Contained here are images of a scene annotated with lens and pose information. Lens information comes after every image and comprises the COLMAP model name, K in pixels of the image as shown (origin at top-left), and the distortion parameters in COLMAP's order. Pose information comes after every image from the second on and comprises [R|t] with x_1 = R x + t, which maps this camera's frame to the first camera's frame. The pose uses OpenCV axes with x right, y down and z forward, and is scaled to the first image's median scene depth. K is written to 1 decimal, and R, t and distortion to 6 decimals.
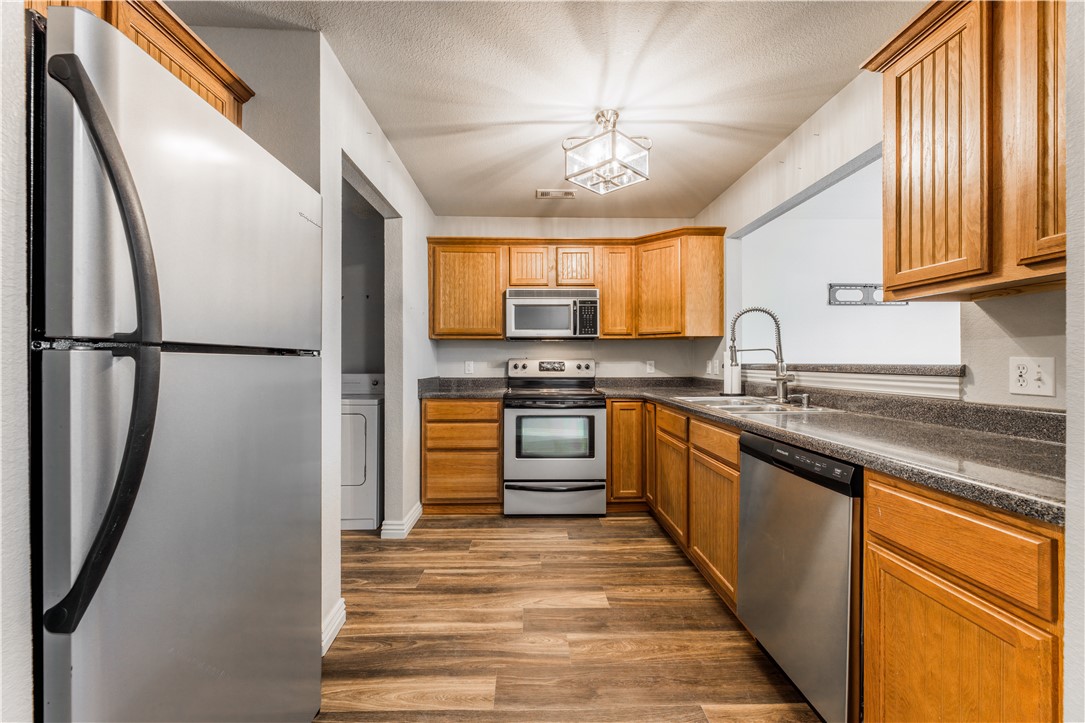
lens RADIAL K [[432.3, 0, 543.8], [0, 432.3, 361.9], [0, 0, 1]] dist [-0.000200, 0.000080]
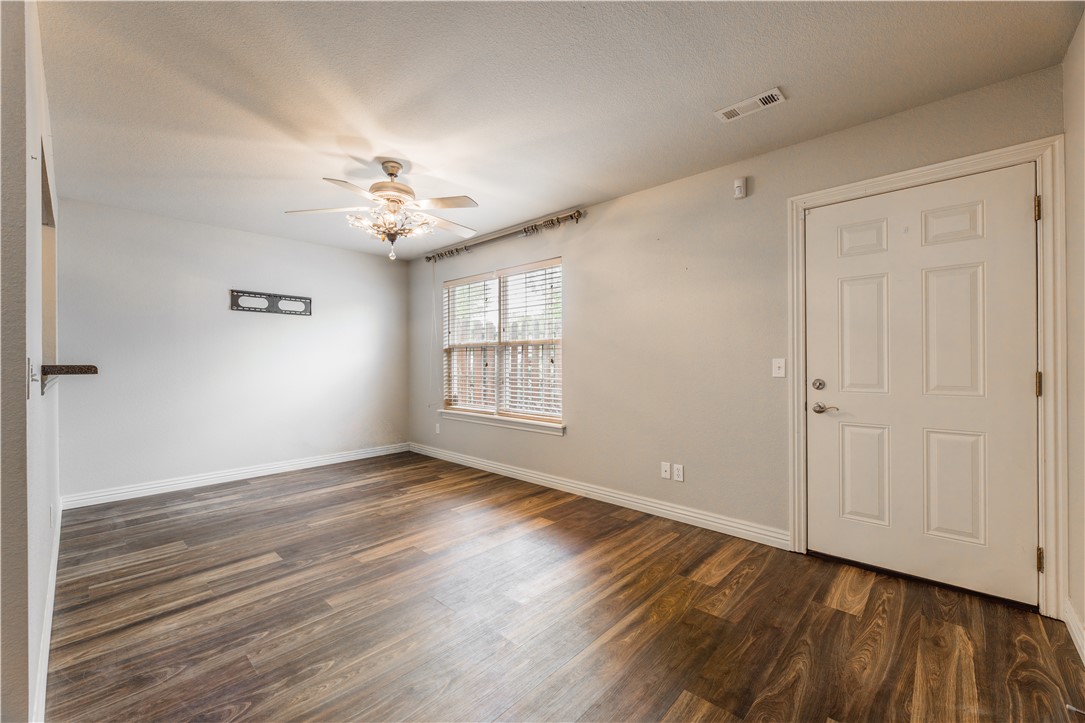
lens RADIAL K [[432.3, 0, 533.8], [0, 432.3, 361.7], [0, 0, 1]] dist [-0.000200, 0.000080]
pose [[0.706921, -0.003486, 0.707284, 0.707831], [0.004614, 0.999989, 0.000317, -0.000810], [-0.707277, 0.003040, 0.706930, -0.455183]]
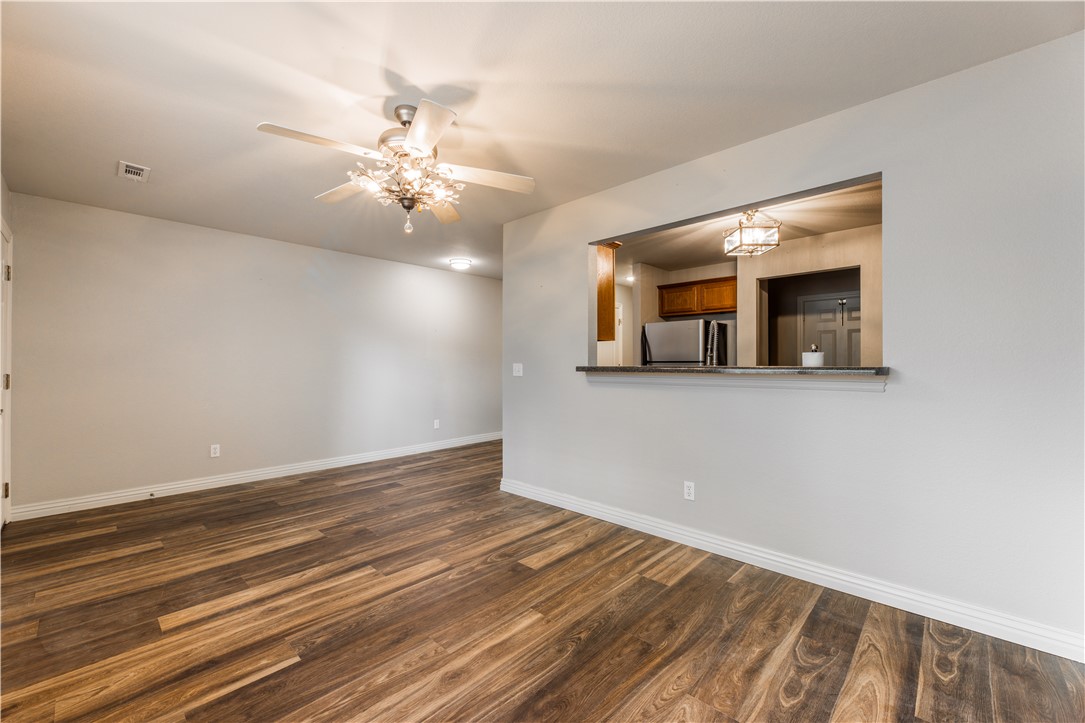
lens RADIAL K [[432.3, 0, 536.3], [0, 432.3, 366.5], [0, 0, 1]] dist [-0.000200, 0.000080]
pose [[-0.707616, 0.002813, -0.706592, 1.713441], [0.002384, 0.999996, 0.001593, -0.001251], [0.706593, -0.000557, -0.707620, 1.468220]]
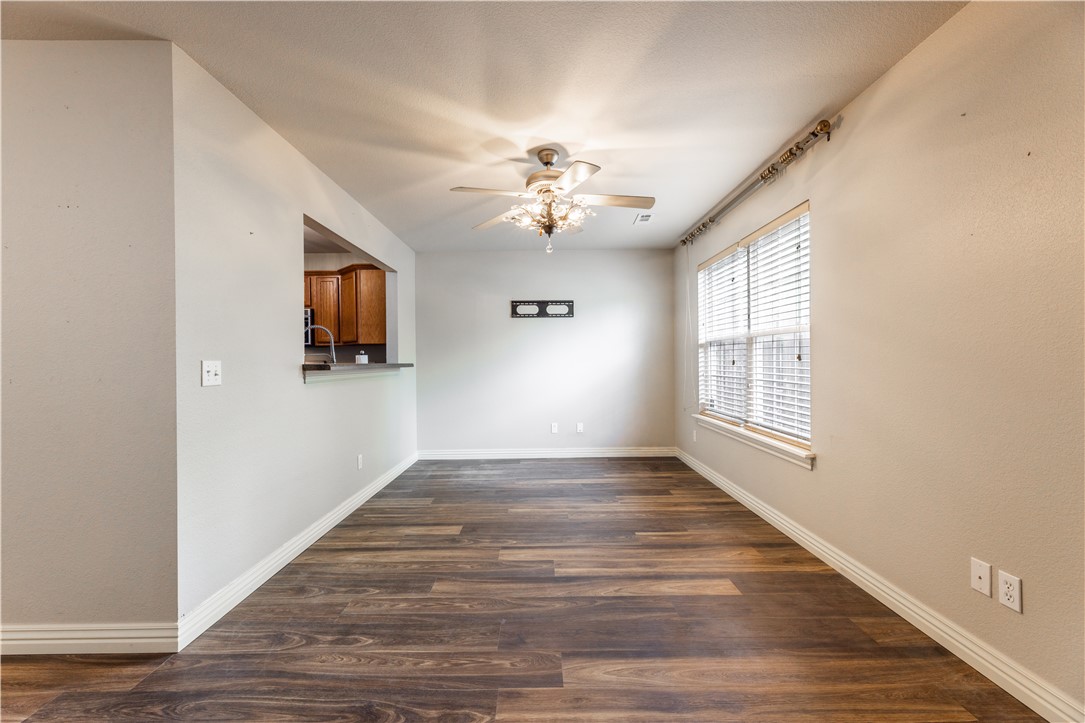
lens RADIAL K [[432.3, 0, 543.6], [0, 432.3, 362.1], [0, 0, 1]] dist [-0.000200, 0.000080]
pose [[0.999776, -0.010259, -0.018539, 1.269901], [0.010300, 0.999945, 0.002116, 0.000459], [0.018516, -0.002306, 0.999826, -0.472334]]
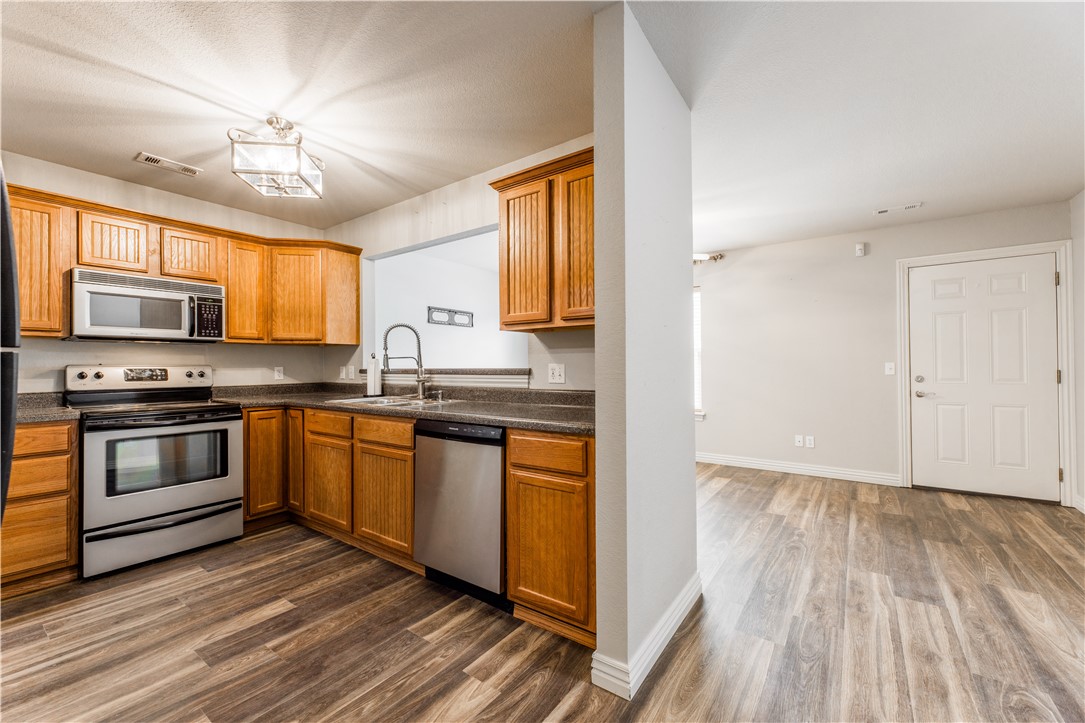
lens RADIAL K [[432.3, 0, 536.5], [0, 432.3, 362.3], [0, 0, 1]] dist [-0.000200, 0.000080]
pose [[0.616430, 0.003134, 0.787403, -0.252039], [0.006543, 0.999937, -0.009102, -0.000779], [-0.787382, 0.010763, 0.616371, -0.074550]]
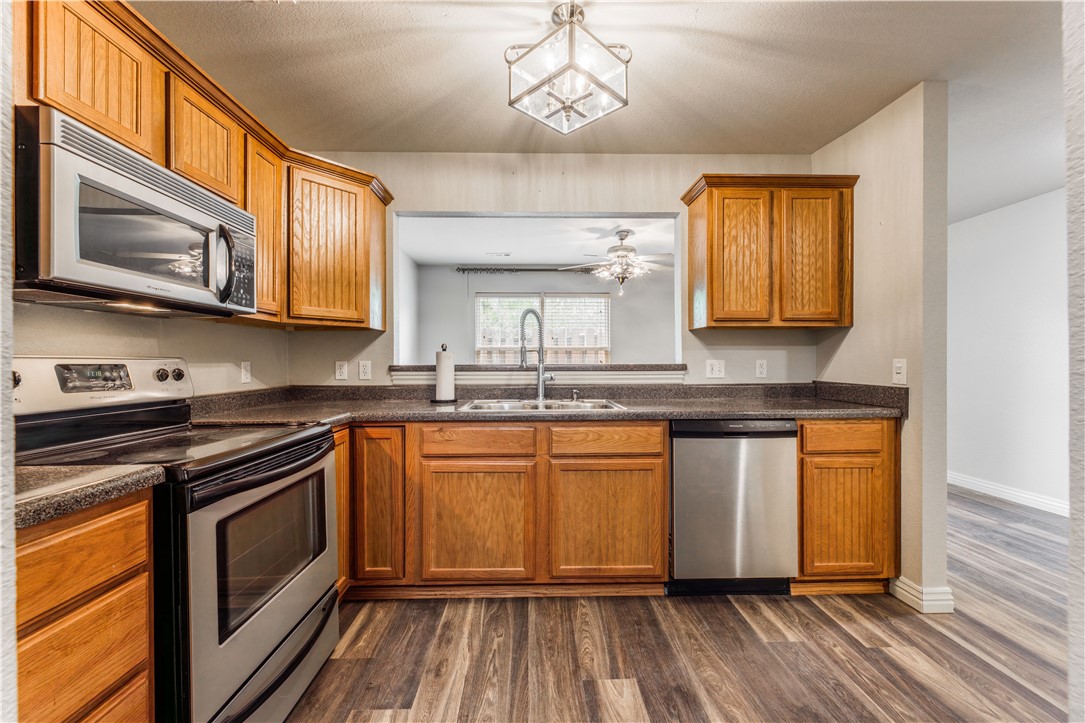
lens RADIAL K [[432.3, 0, 537.6], [0, 432.3, 361.2], [0, 0, 1]] dist [-0.000200, 0.000080]
pose [[0.021209, 0.001978, 0.999773, -0.516258], [0.003020, 0.999993, -0.002042, -0.001556], [-0.999771, 0.003063, 0.021203, 0.951027]]
